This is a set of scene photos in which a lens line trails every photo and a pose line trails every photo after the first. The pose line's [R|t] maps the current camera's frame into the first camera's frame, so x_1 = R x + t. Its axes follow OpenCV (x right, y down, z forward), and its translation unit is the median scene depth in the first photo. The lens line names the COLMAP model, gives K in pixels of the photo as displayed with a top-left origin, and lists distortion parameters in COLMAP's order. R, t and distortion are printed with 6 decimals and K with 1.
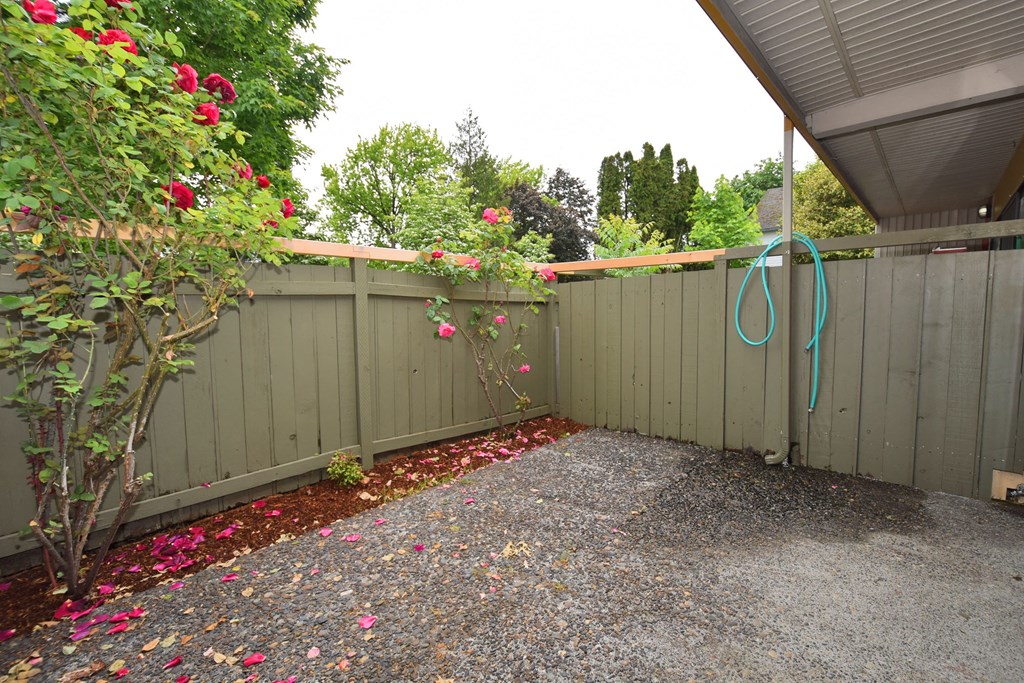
lens RADIAL K [[449.1, 0, 516.6], [0, 449.1, 342.0], [0, 0, 1]] dist [0.000406, -0.000540]
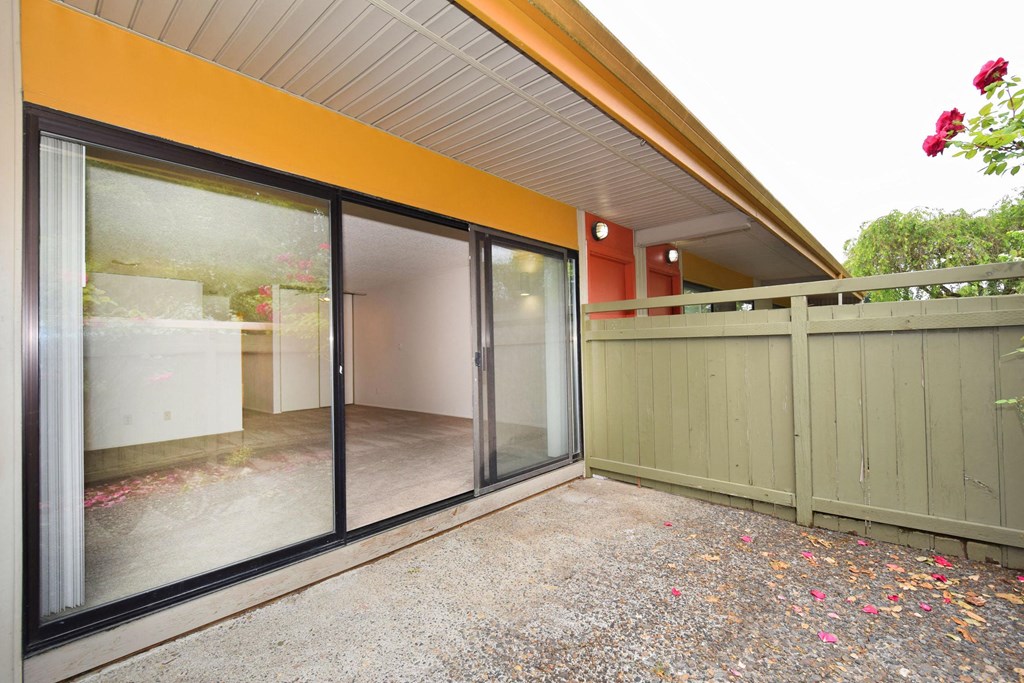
lens RADIAL K [[449.1, 0, 516.6], [0, 449.1, 342.0], [0, 0, 1]] dist [0.000406, -0.000540]
pose [[-0.999369, 0.030367, -0.018447, 0.227988], [0.029316, 0.998069, 0.054765, -0.092159], [0.020075, 0.054189, -0.998329, 1.125816]]
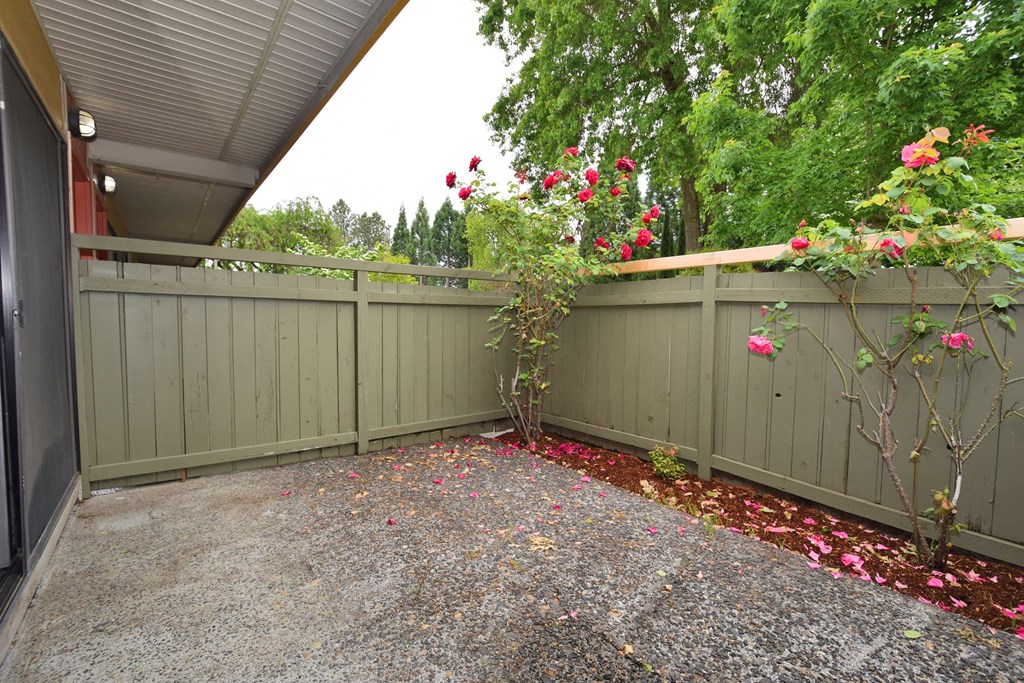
lens RADIAL K [[449.1, 0, 516.6], [0, 449.1, 342.0], [0, 0, 1]] dist [0.000406, -0.000540]
pose [[-0.155515, 0.060152, -0.986000, 0.724663], [-0.086027, 0.993527, 0.074180, -0.055616], [0.984081, 0.096359, -0.149333, 0.756394]]
